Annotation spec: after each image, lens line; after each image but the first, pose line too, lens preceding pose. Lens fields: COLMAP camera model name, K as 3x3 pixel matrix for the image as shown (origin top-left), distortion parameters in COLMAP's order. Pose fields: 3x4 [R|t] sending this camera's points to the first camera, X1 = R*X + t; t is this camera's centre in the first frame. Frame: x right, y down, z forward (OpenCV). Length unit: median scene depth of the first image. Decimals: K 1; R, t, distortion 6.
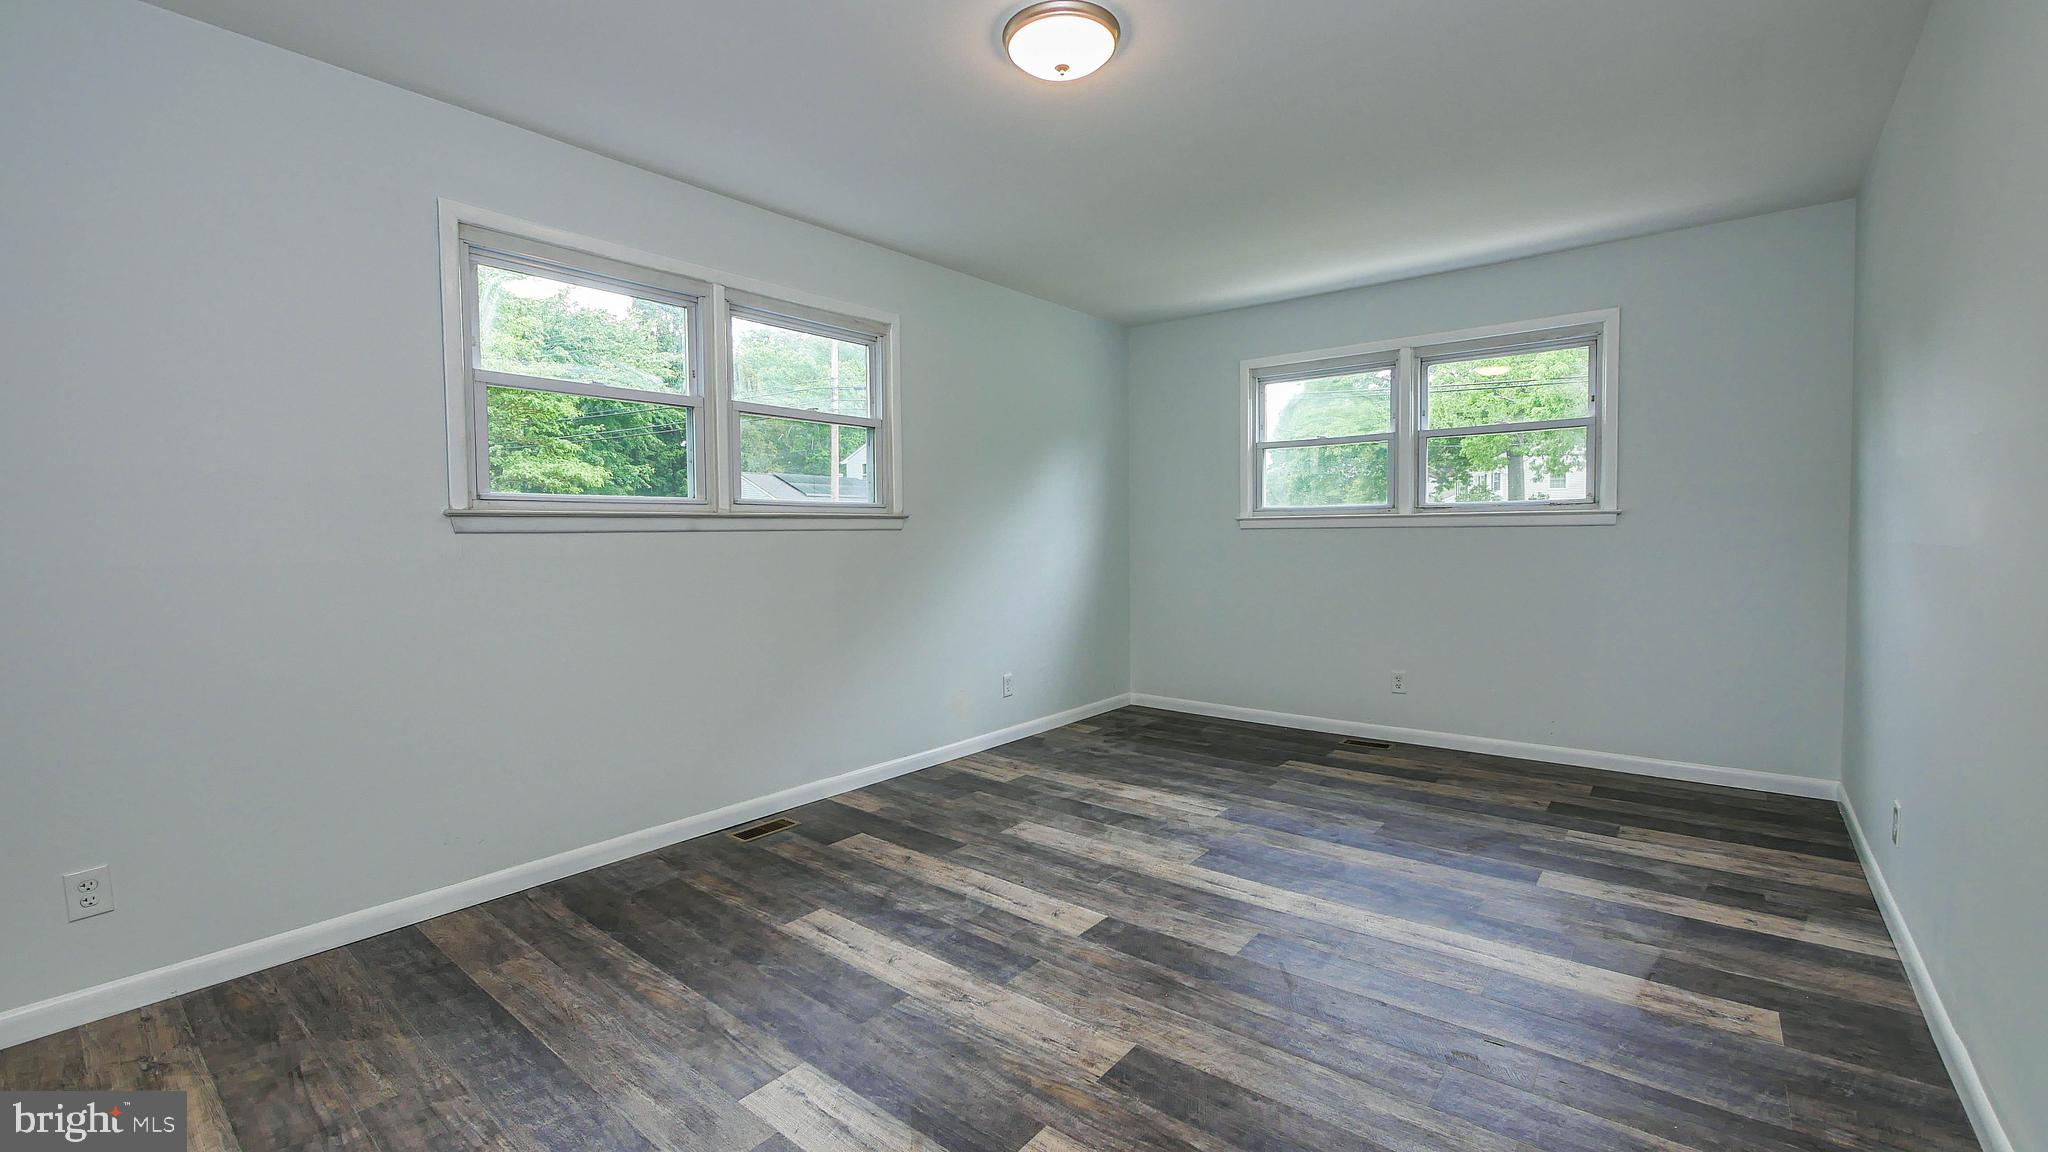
lens RADIAL K [[844.4, 0, 1013.8], [0, 844.4, 567.3], [0, 0, 1]] dist [-0.007344, 0.000088]
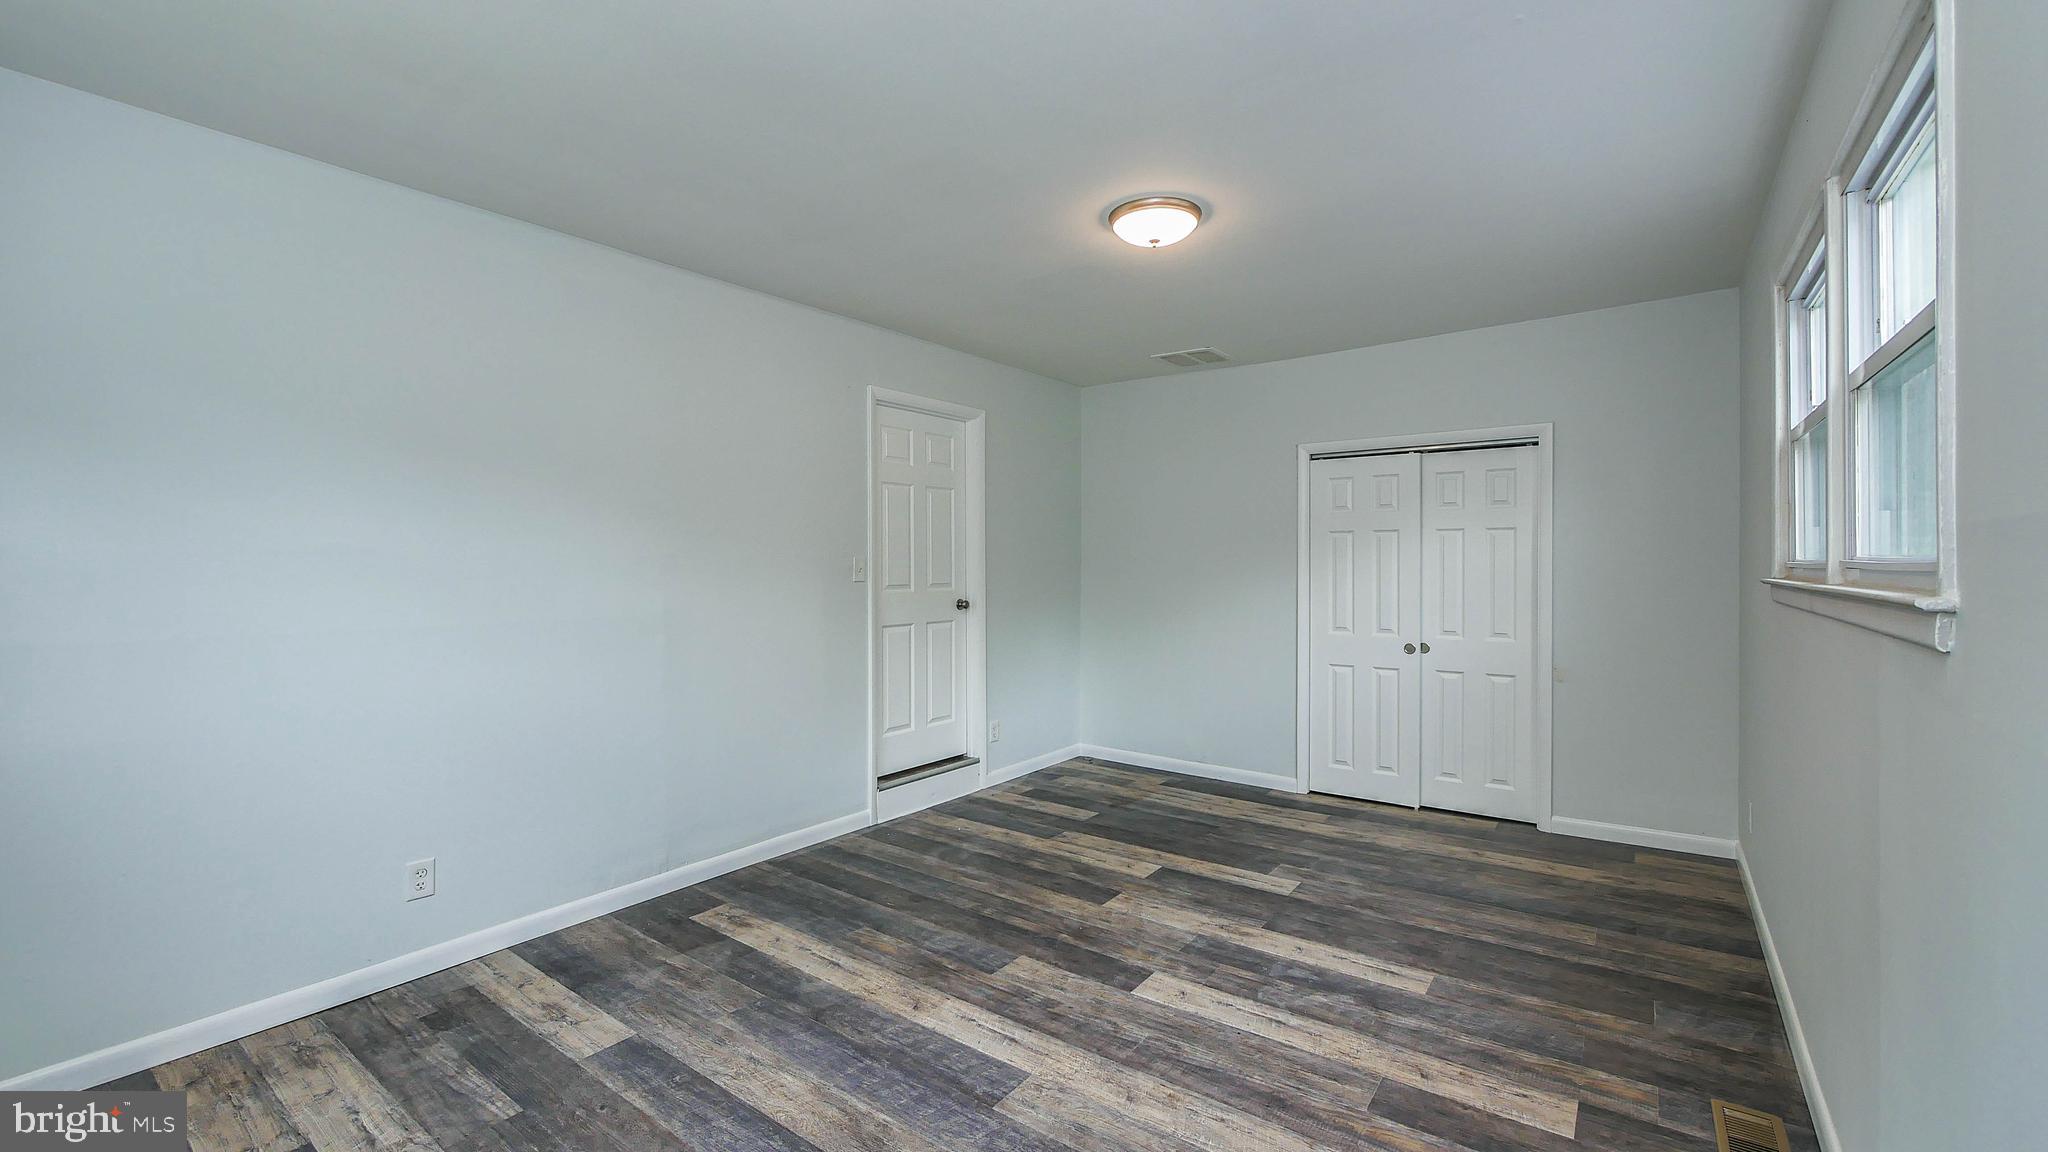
lens RADIAL K [[844.4, 0, 1013.5], [0, 844.4, 570.6], [0, 0, 1]] dist [-0.007344, 0.000088]
pose [[-0.998950, 0.014170, -0.043560, 0.273066], [0.012081, 0.998782, 0.047842, -0.130676], [0.044185, 0.047265, -0.997905, 1.876751]]
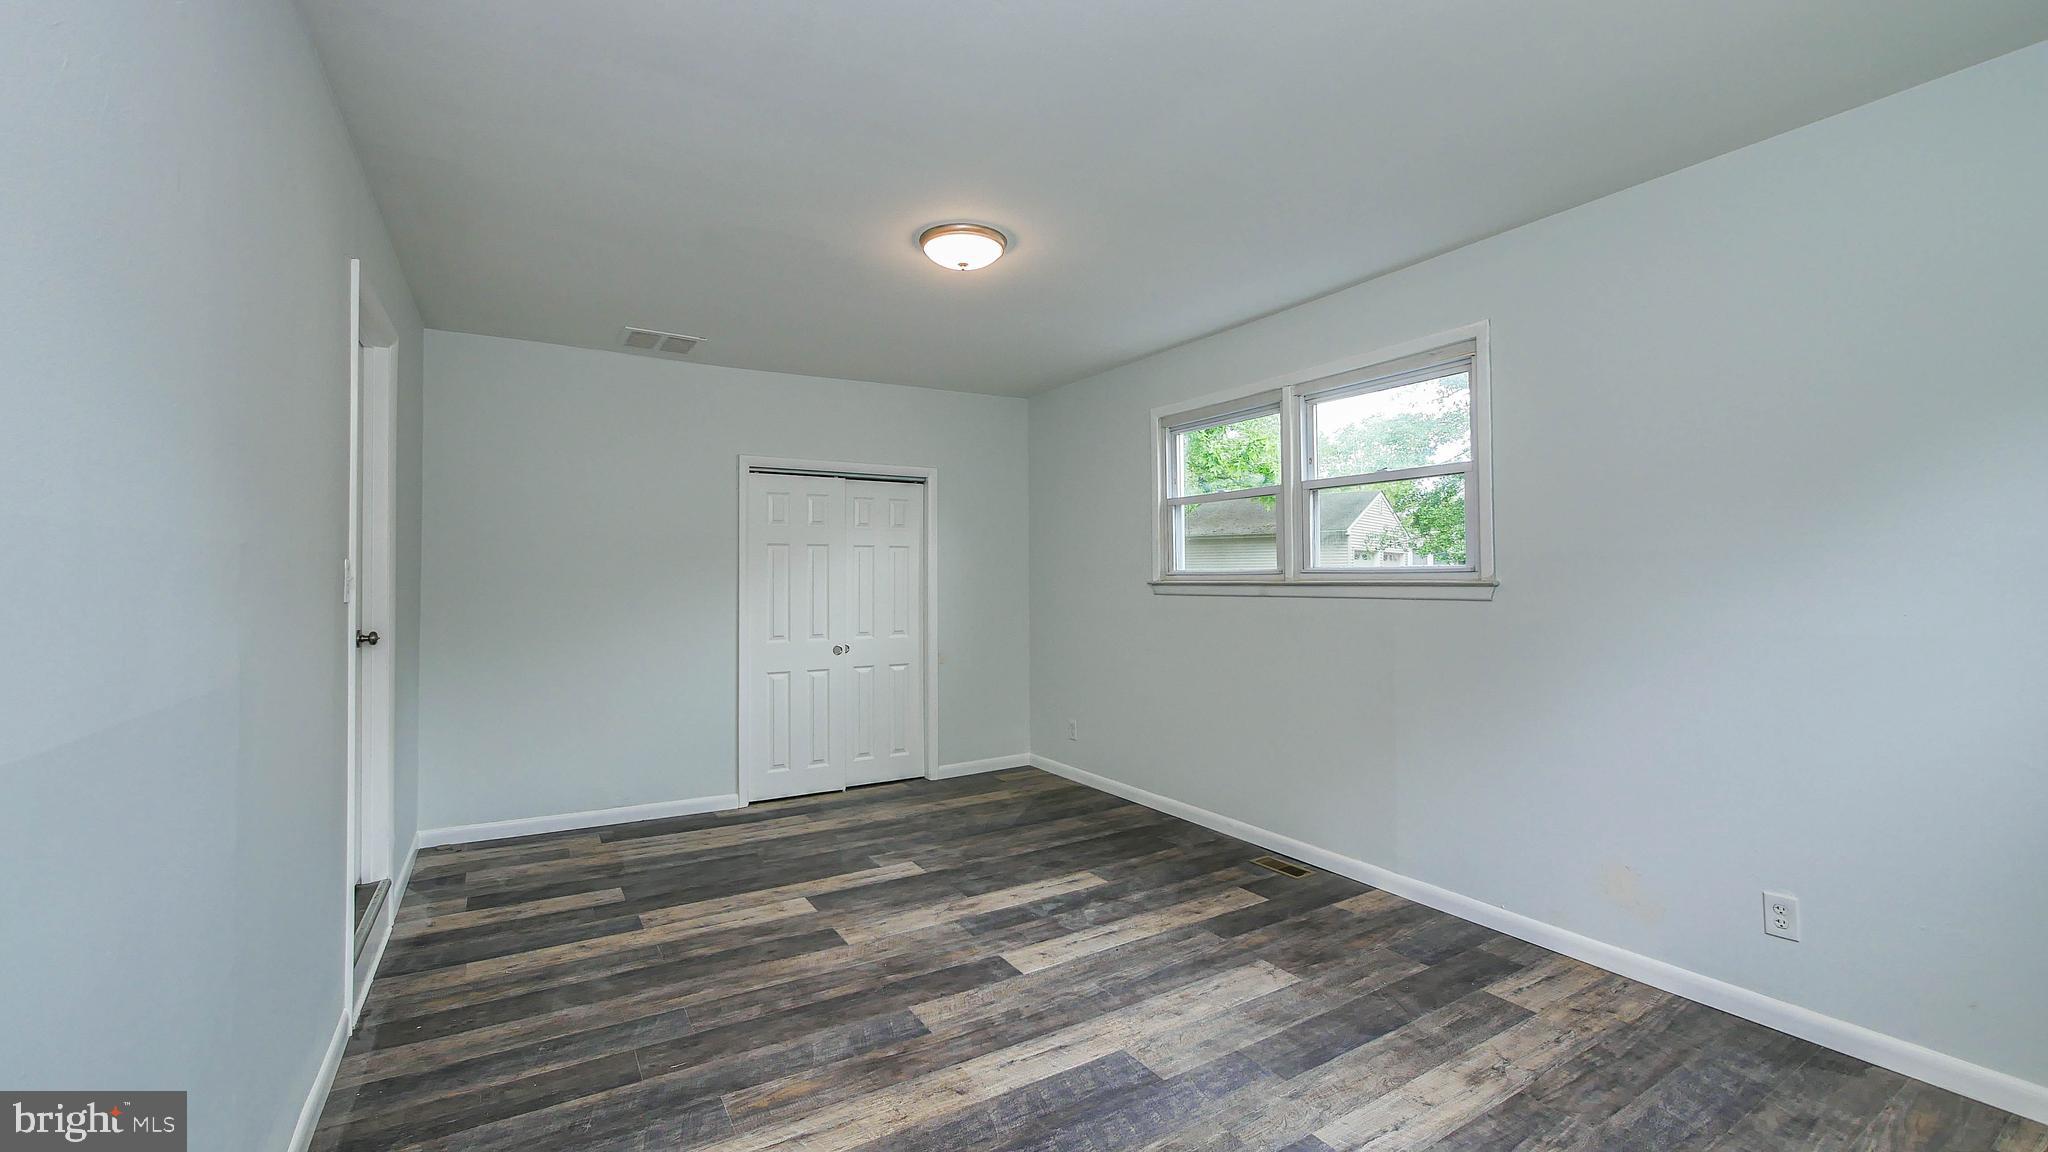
lens RADIAL K [[844.4, 0, 1025.3], [0, 844.4, 569.7], [0, 0, 1]] dist [-0.007344, 0.000088]
pose [[-0.327174, 0.002829, -0.944960, 1.060020], [-0.029094, 0.999491, 0.013065, -0.104156], [0.944516, 0.031767, -0.326925, 1.269524]]
